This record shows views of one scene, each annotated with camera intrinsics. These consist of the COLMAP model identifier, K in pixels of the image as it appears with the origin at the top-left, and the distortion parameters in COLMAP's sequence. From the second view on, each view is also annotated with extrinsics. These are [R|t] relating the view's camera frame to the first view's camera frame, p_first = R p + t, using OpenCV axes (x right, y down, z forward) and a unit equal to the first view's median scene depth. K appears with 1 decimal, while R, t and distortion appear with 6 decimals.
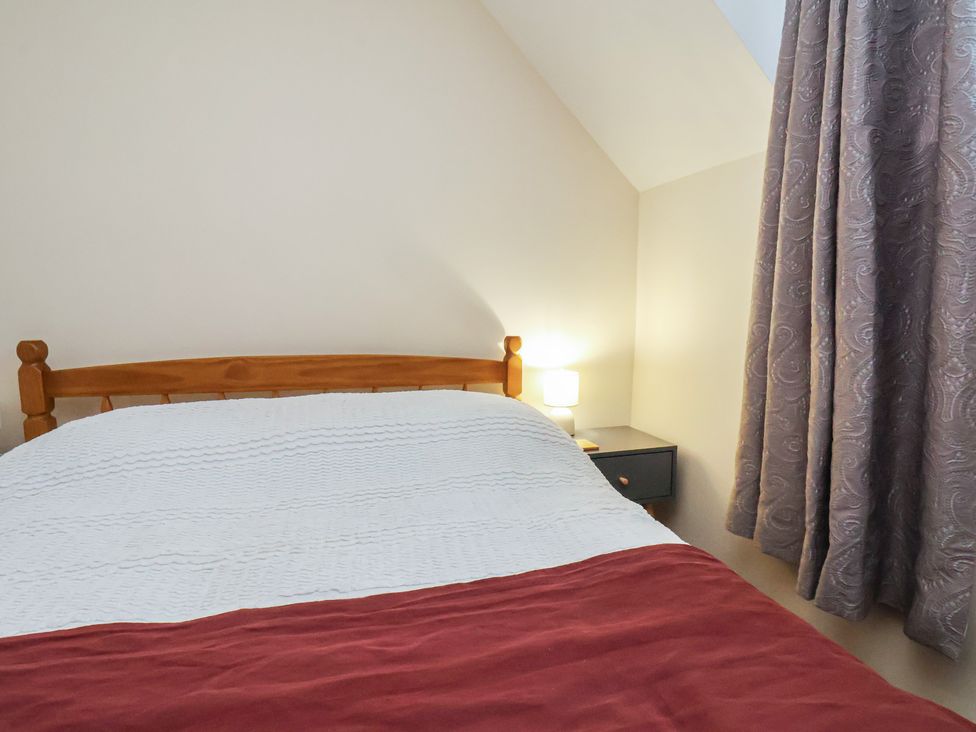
lens RADIAL K [[517.1, 0, 488.0], [0, 517.1, 366.0], [0, 0, 1]] dist [-0.001056, -0.000484]
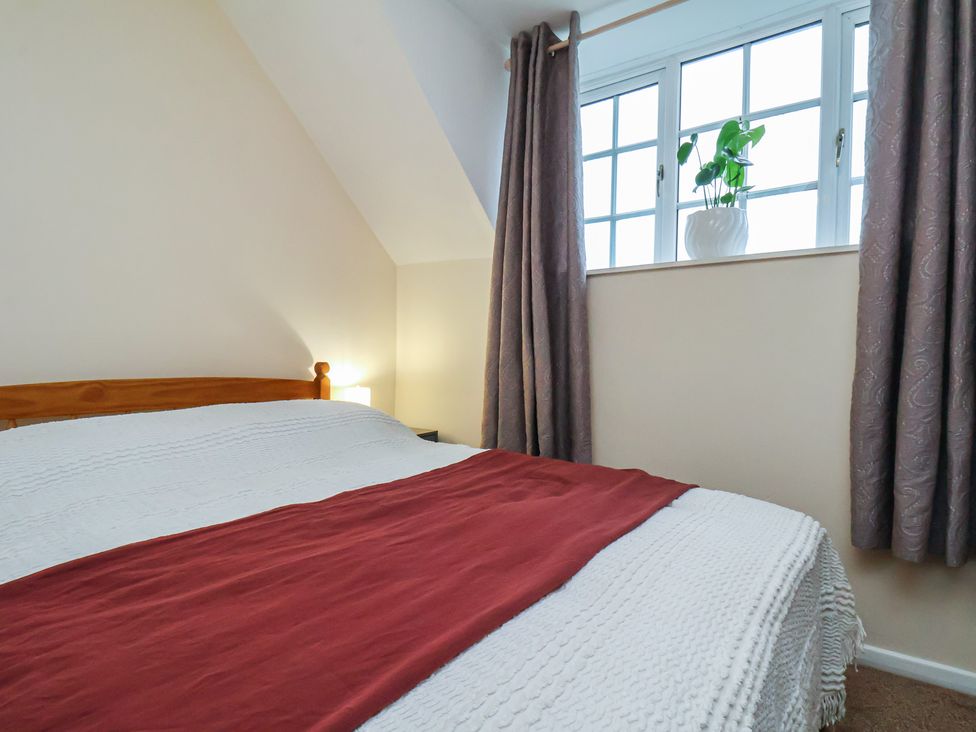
lens RADIAL K [[517.1, 0, 488.0], [0, 517.1, 366.0], [0, 0, 1]] dist [-0.001056, -0.000484]
pose [[0.778274, -0.008239, 0.627871, -0.512885], [0.060682, 0.996221, -0.062146, 0.067609], [-0.624986, 0.086467, 0.775832, -0.337925]]
